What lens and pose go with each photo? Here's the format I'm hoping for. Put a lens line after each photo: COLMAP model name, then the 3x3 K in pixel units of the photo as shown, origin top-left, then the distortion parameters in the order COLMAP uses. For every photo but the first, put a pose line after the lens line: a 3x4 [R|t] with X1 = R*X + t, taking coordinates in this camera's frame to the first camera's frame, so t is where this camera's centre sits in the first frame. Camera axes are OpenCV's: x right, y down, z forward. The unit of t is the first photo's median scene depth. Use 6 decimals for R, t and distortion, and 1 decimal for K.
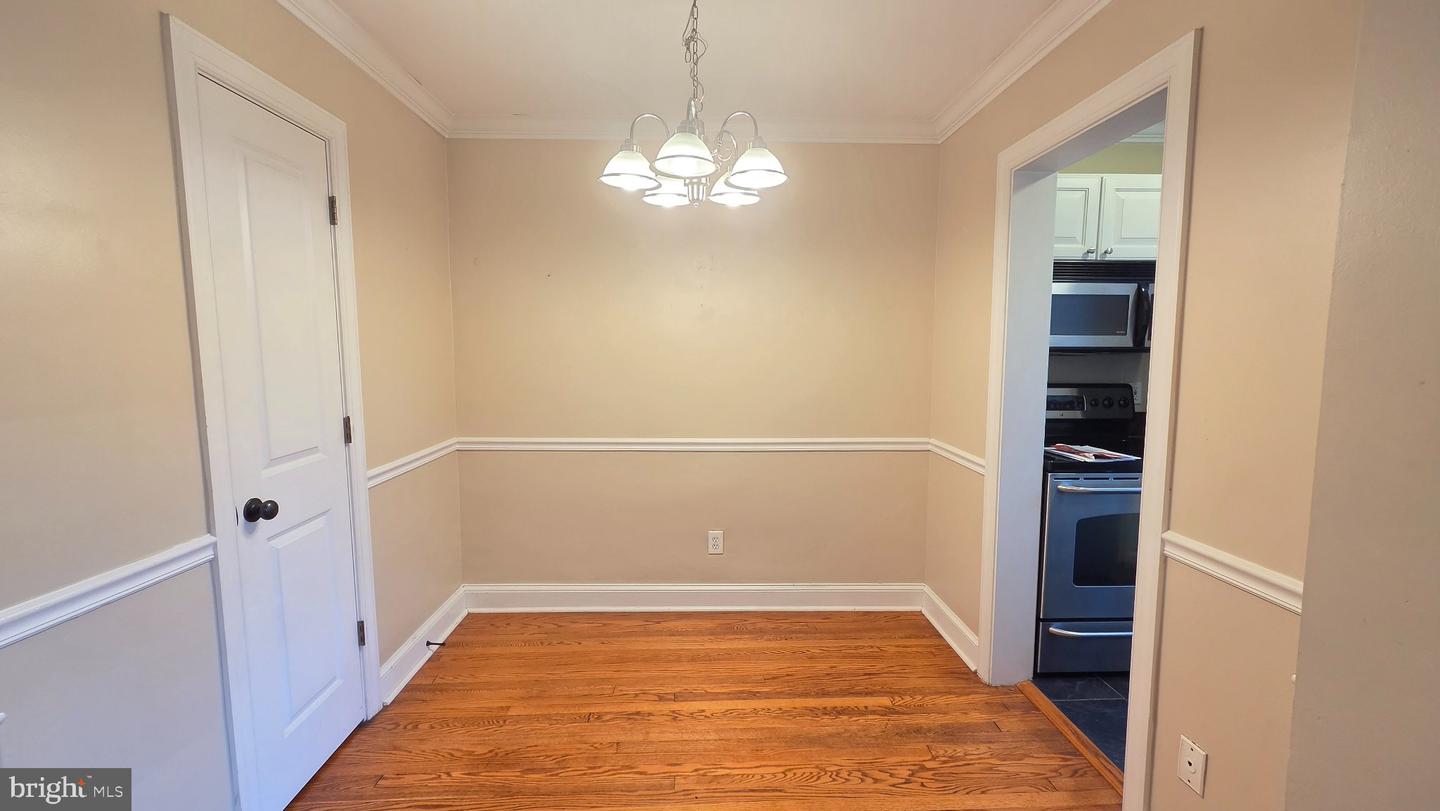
lens RADIAL K [[591.8, 0, 728.1], [0, 591.8, 398.8], [0, 0, 1]] dist [-0.003495, 0.003408]
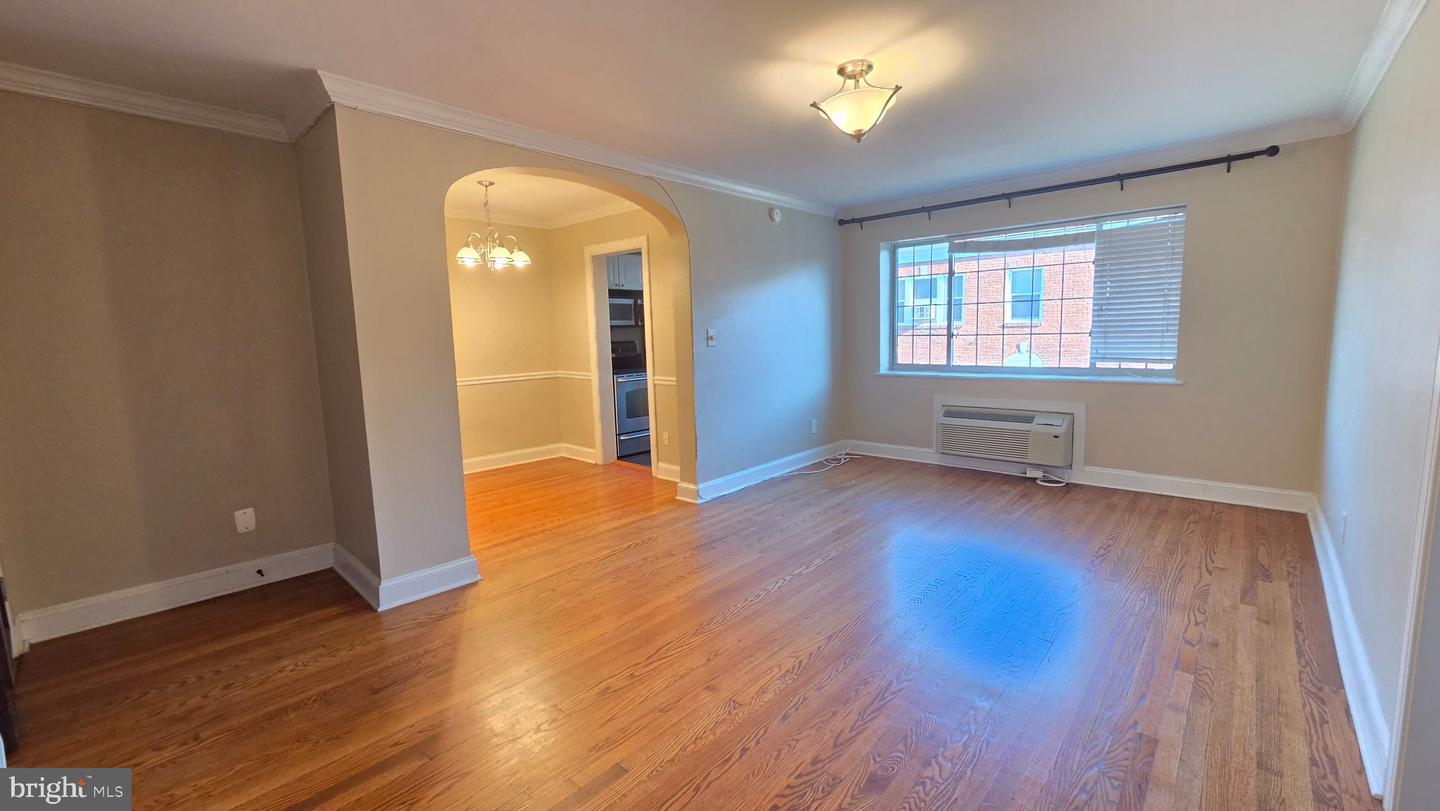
lens RADIAL K [[591.8, 0, 723.0], [0, 591.8, 405.3], [0, 0, 1]] dist [-0.003495, 0.003408]
pose [[0.708828, -0.109039, 0.696903, -0.867787], [0.091823, 0.993837, 0.062104, 0.133094], [-0.699380, 0.019971, 0.714471, -1.081997]]
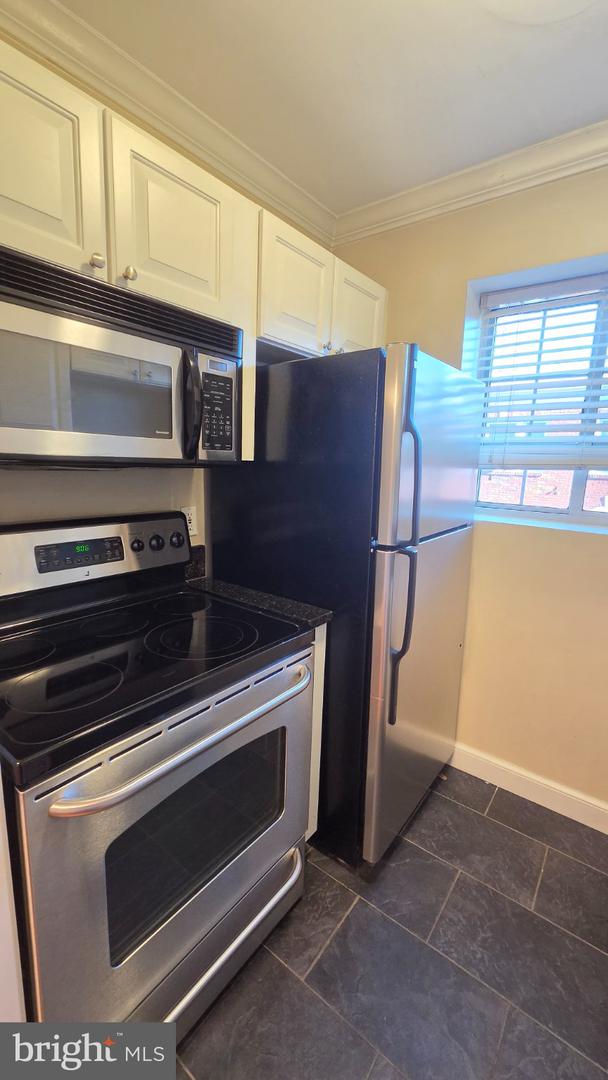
lens RADIAL K [[443.8, 0, 304.7], [0, 443.8, 537.1], [0, 0, 1]] dist [-0.003495, 0.003408]
pose [[0.649256, -0.106366, 0.753095, 0.448375], [0.041832, 0.993668, 0.104280, -0.054809], [-0.759418, -0.036201, 0.649595, 0.655955]]
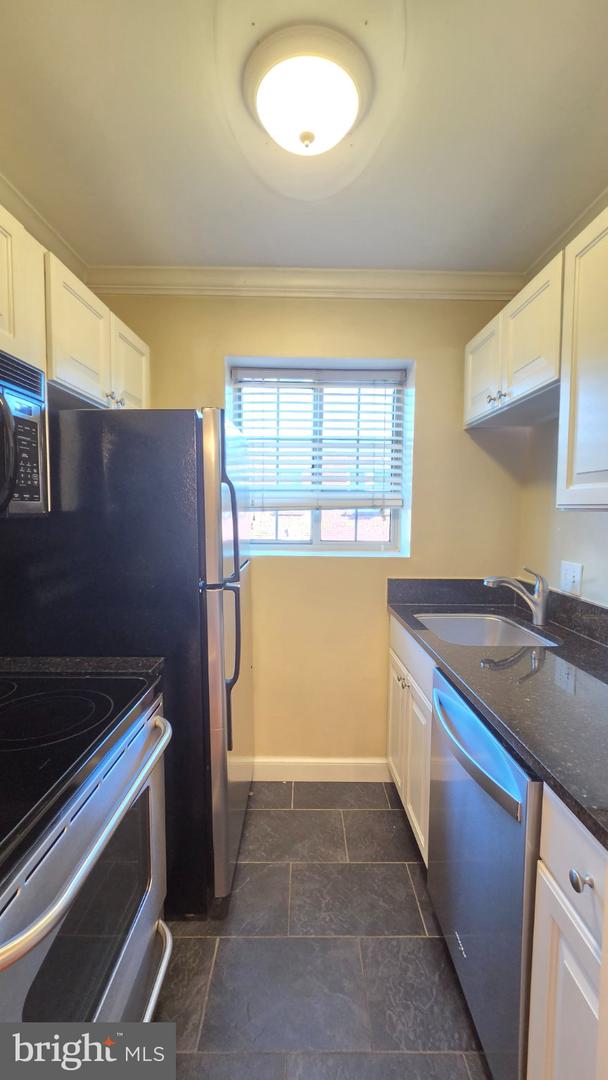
lens RADIAL K [[443.8, 0, 305.1], [0, 443.8, 536.0], [0, 0, 1]] dist [-0.003495, 0.003408]
pose [[0.049273, -0.059187, 0.997030, 0.342191], [0.092107, 0.994258, 0.054470, -0.068655], [-0.994529, 0.089149, 0.054441, 0.765588]]
